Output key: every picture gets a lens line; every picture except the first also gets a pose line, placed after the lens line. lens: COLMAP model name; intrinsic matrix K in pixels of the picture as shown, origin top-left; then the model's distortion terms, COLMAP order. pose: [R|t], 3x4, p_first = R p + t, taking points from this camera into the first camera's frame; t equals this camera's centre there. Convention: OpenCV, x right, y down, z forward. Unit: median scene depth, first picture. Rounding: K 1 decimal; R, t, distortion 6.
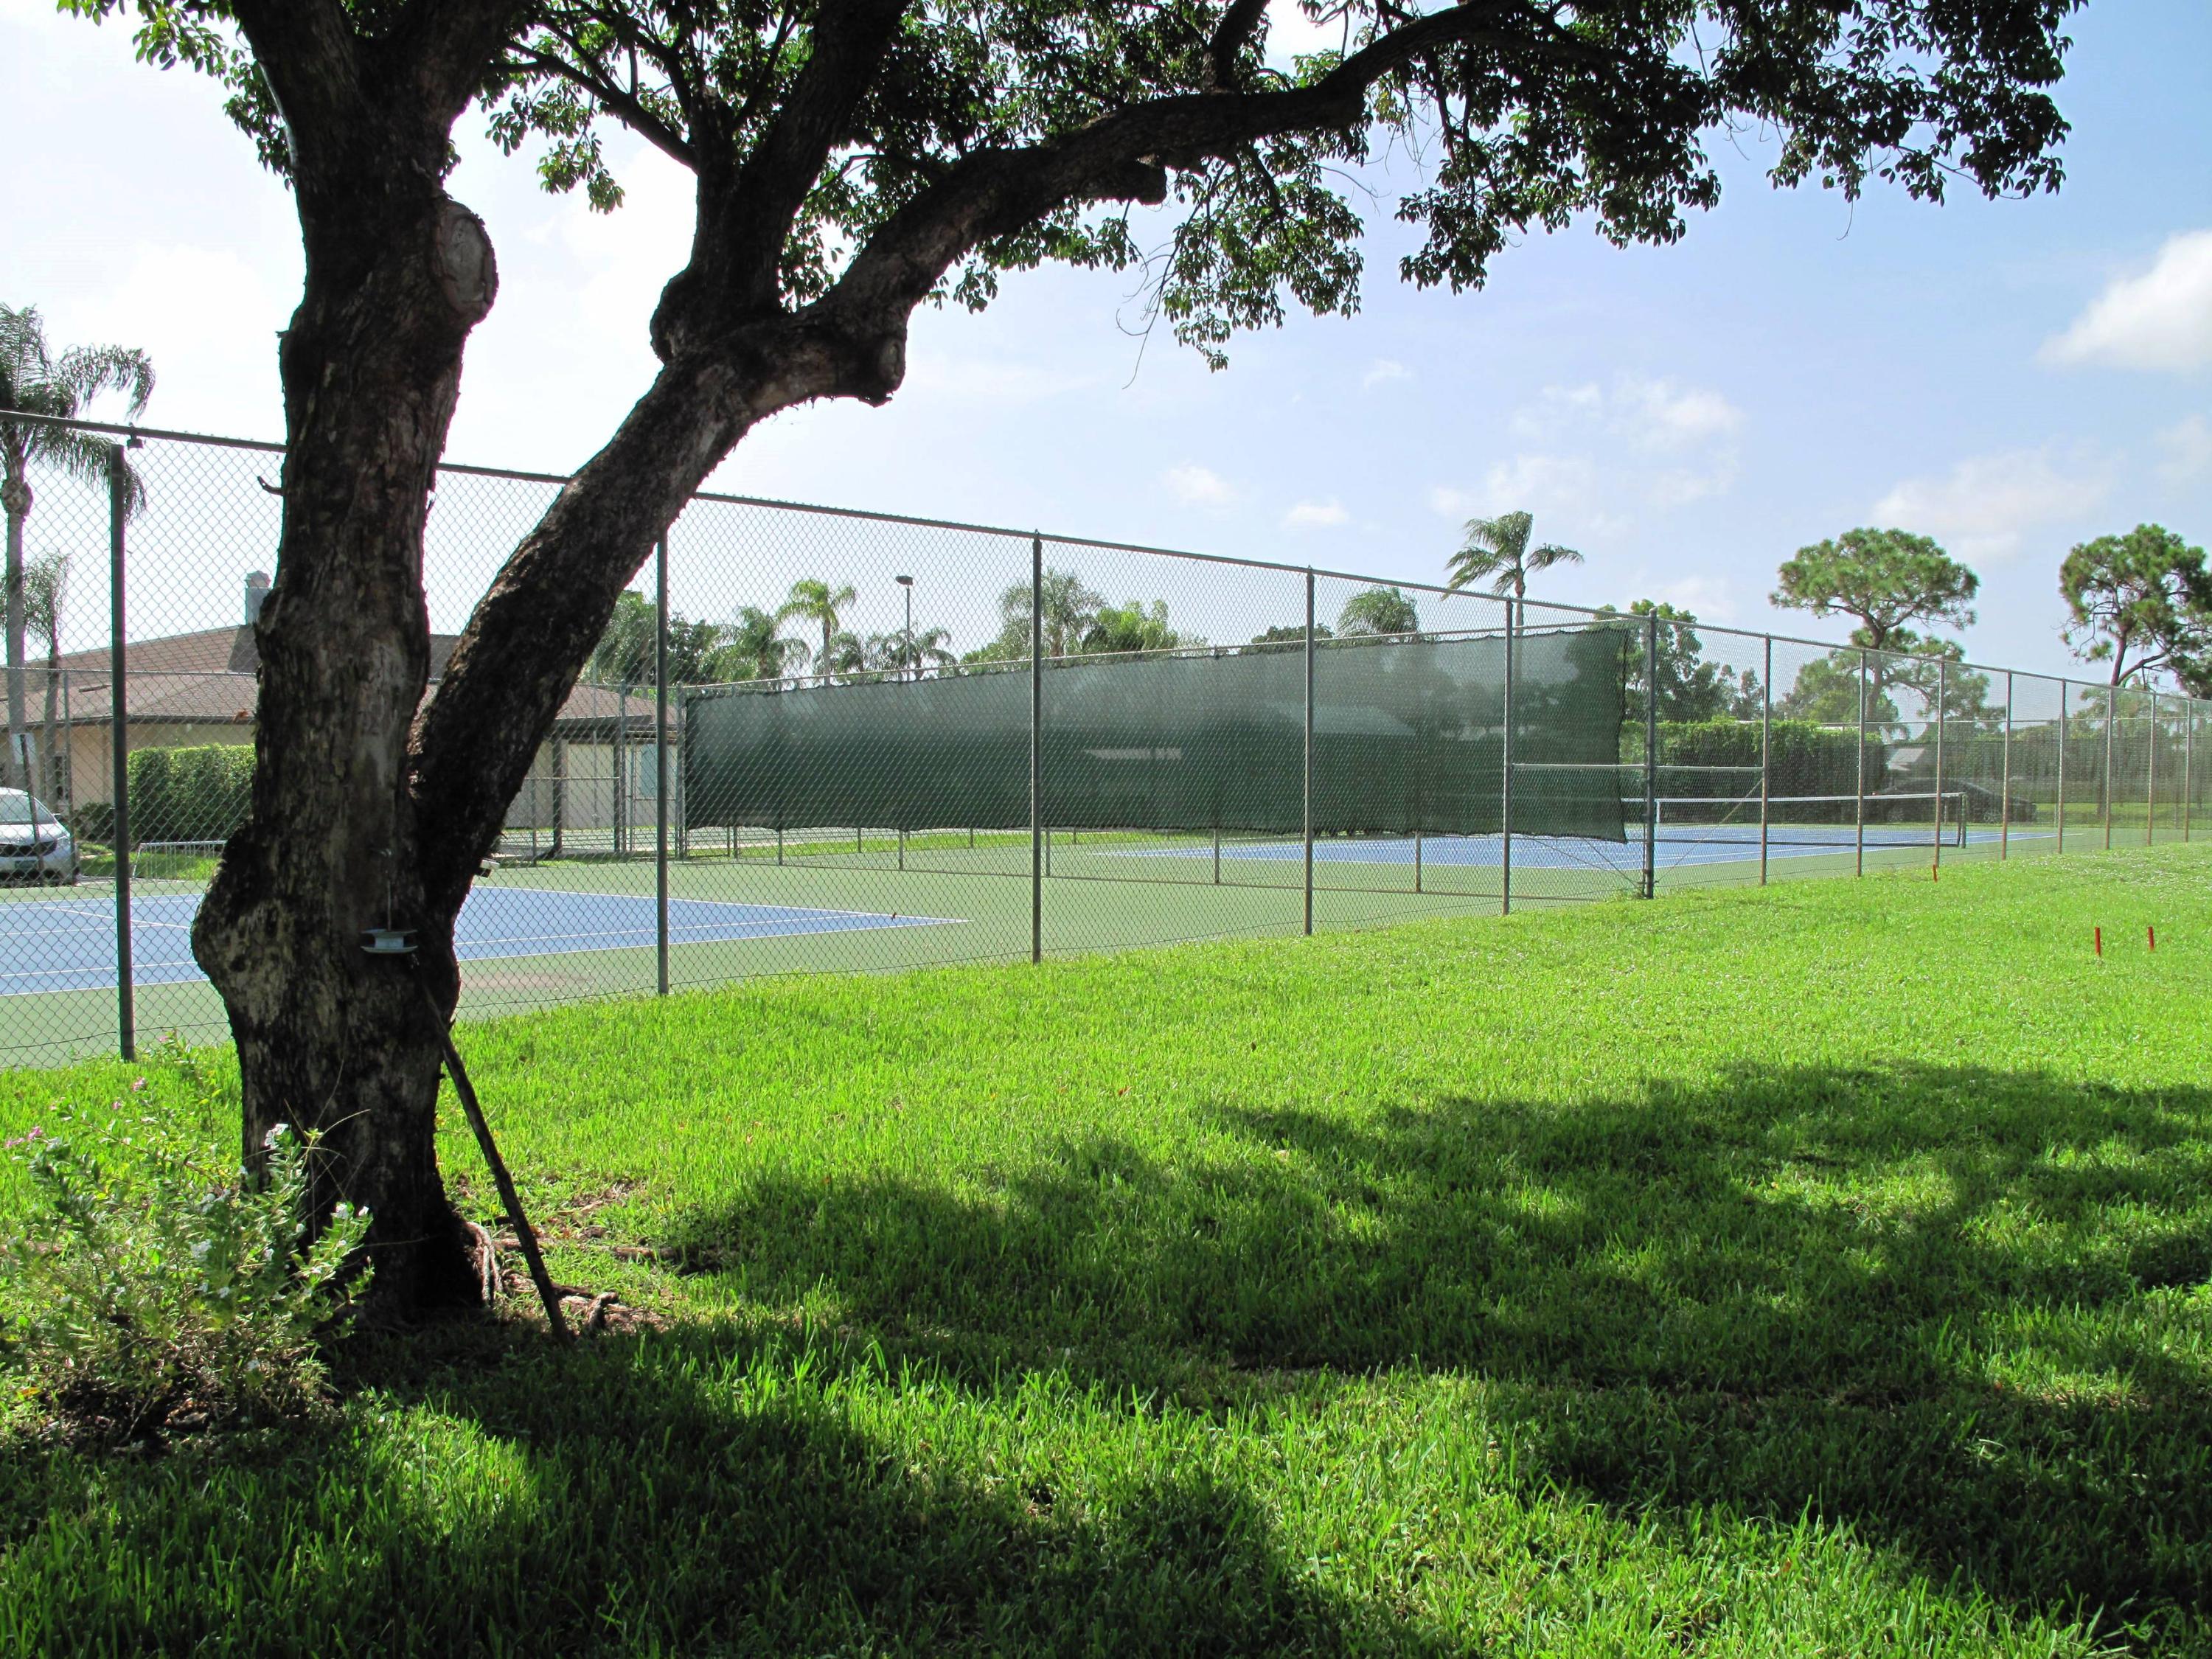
lens RADIAL K [[1854.8, 0, 1115.3], [0, 1854.8, 875.0], [0, 0, 1]] dist [-0.149447, 0.107326]
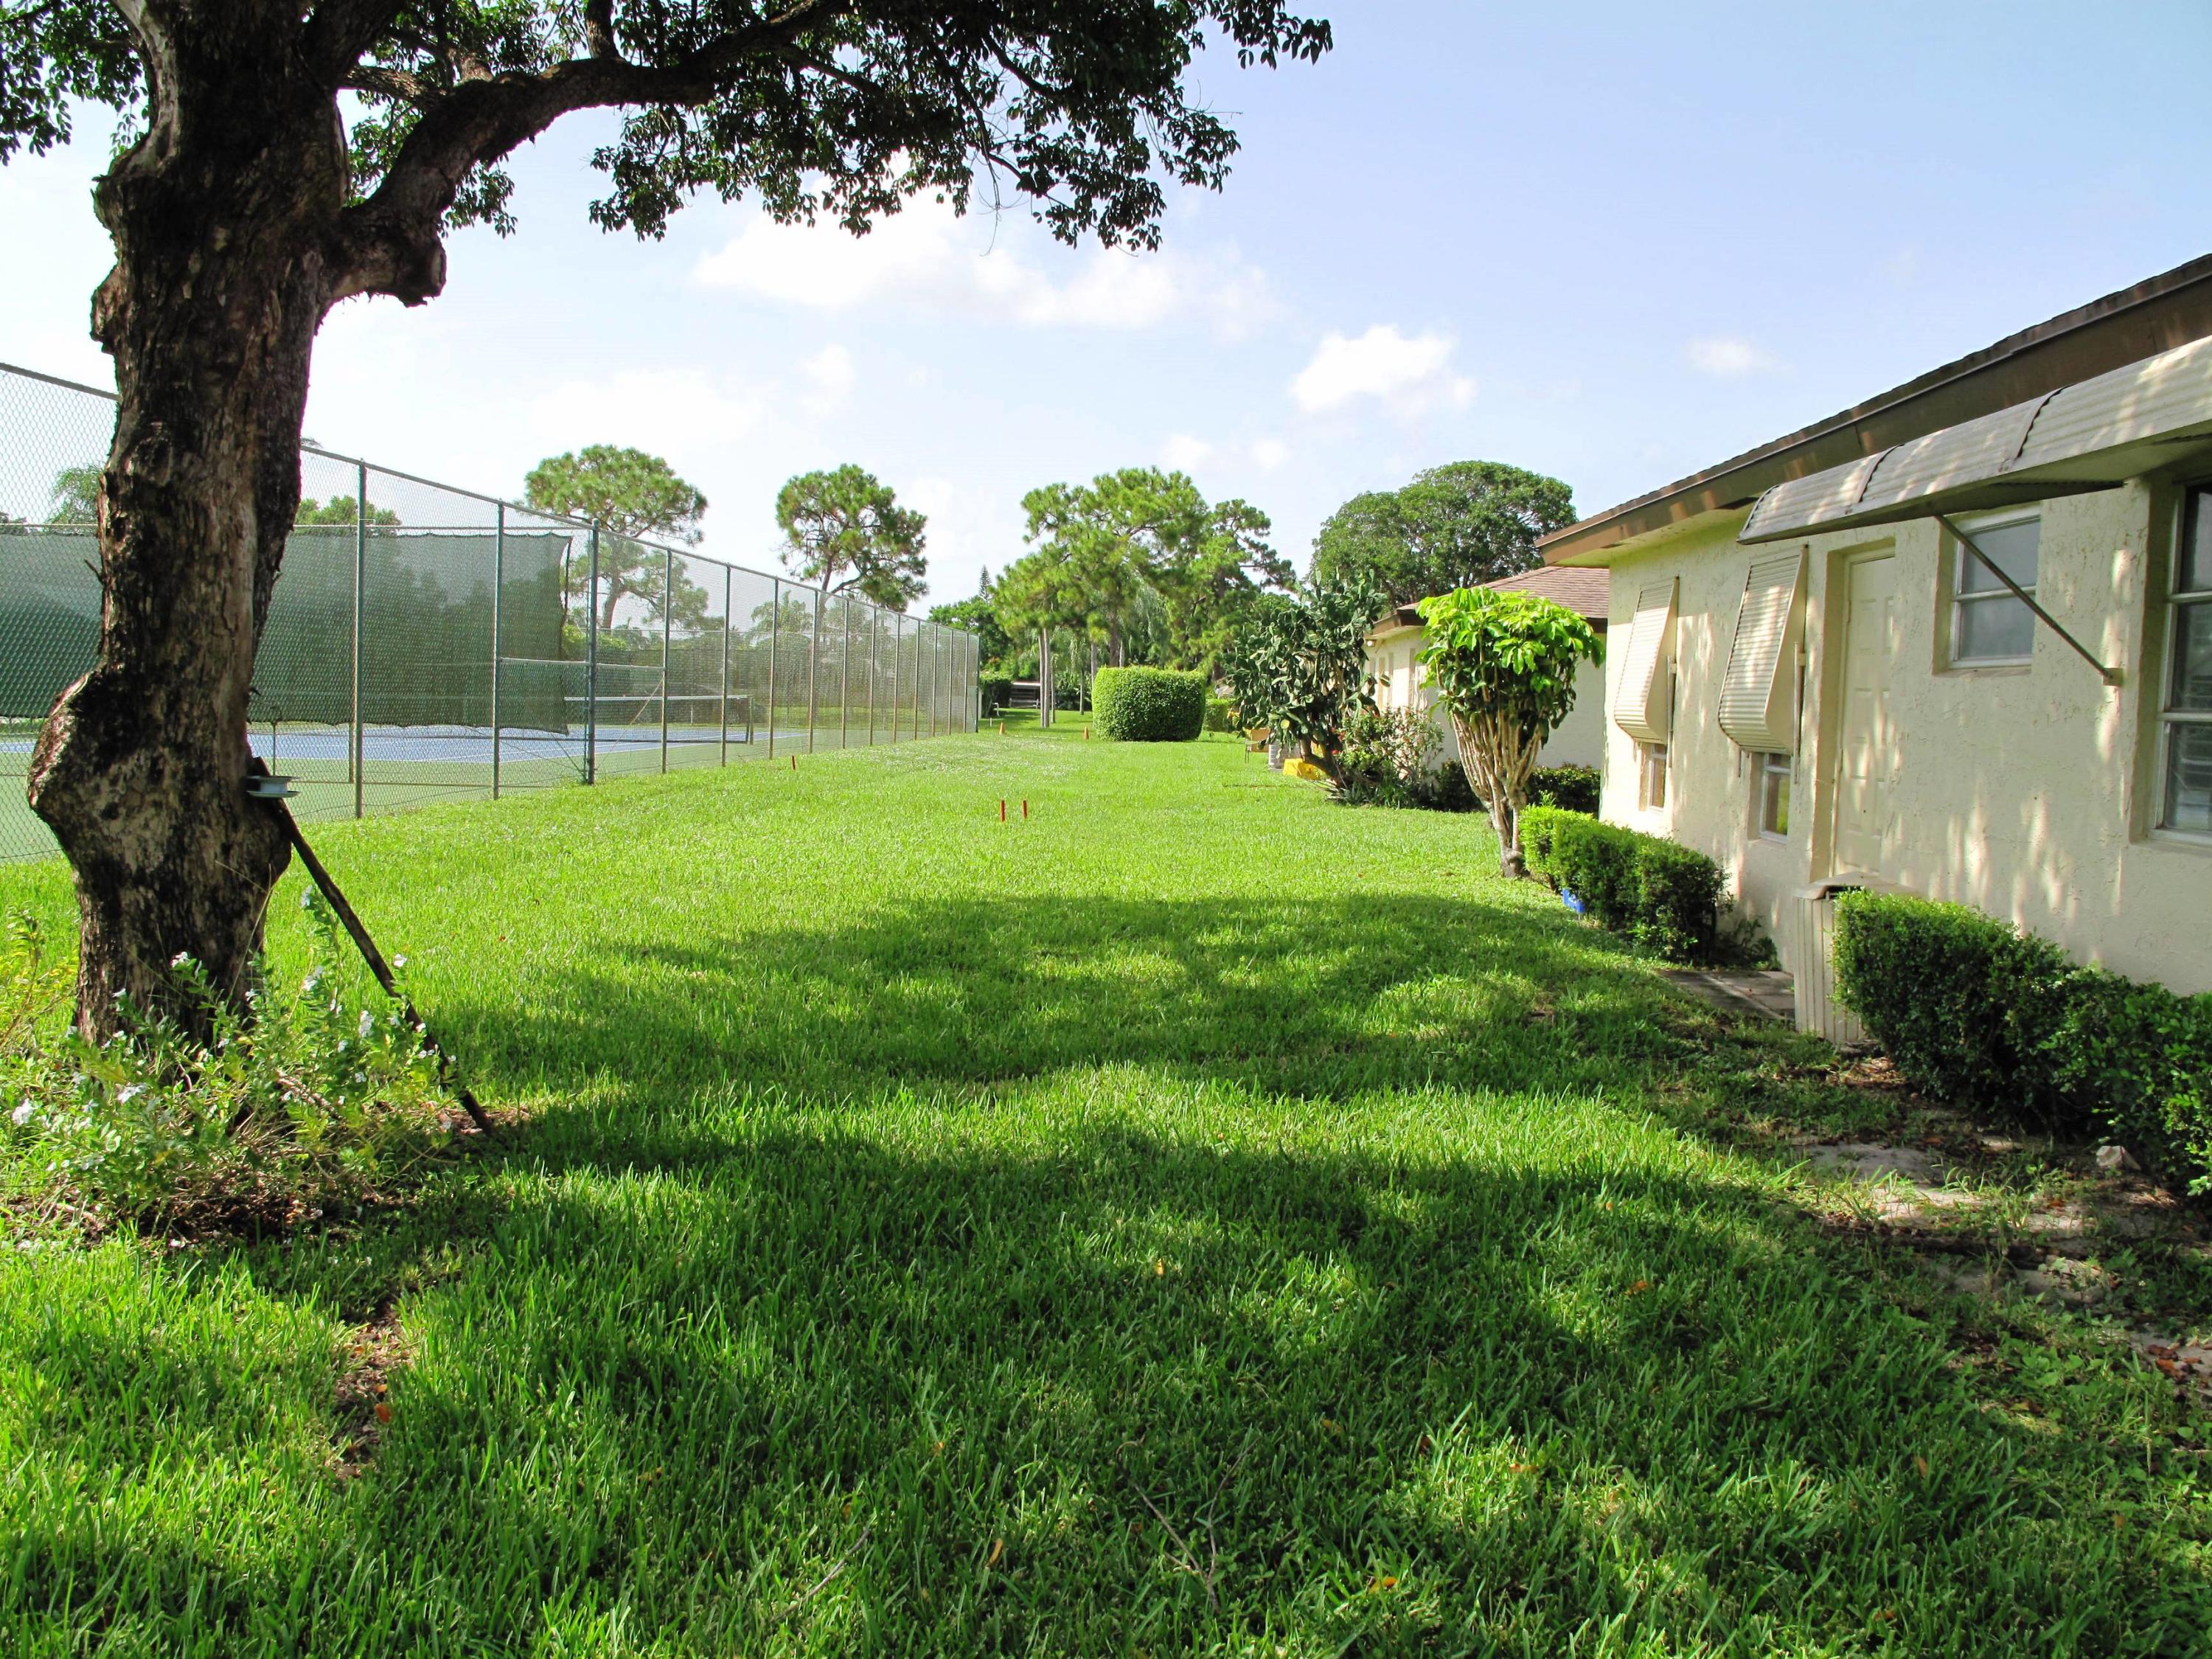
lens RADIAL K [[1854.8, 0, 1105.0], [0, 1854.8, 824.4], [0, 0, 1]] dist [-0.149447, 0.107326]
pose [[0.761677, -0.023037, 0.647547, -0.182959], [0.006732, 0.999595, 0.027642, 0.008365], [-0.647922, -0.016695, 0.761524, -0.030730]]
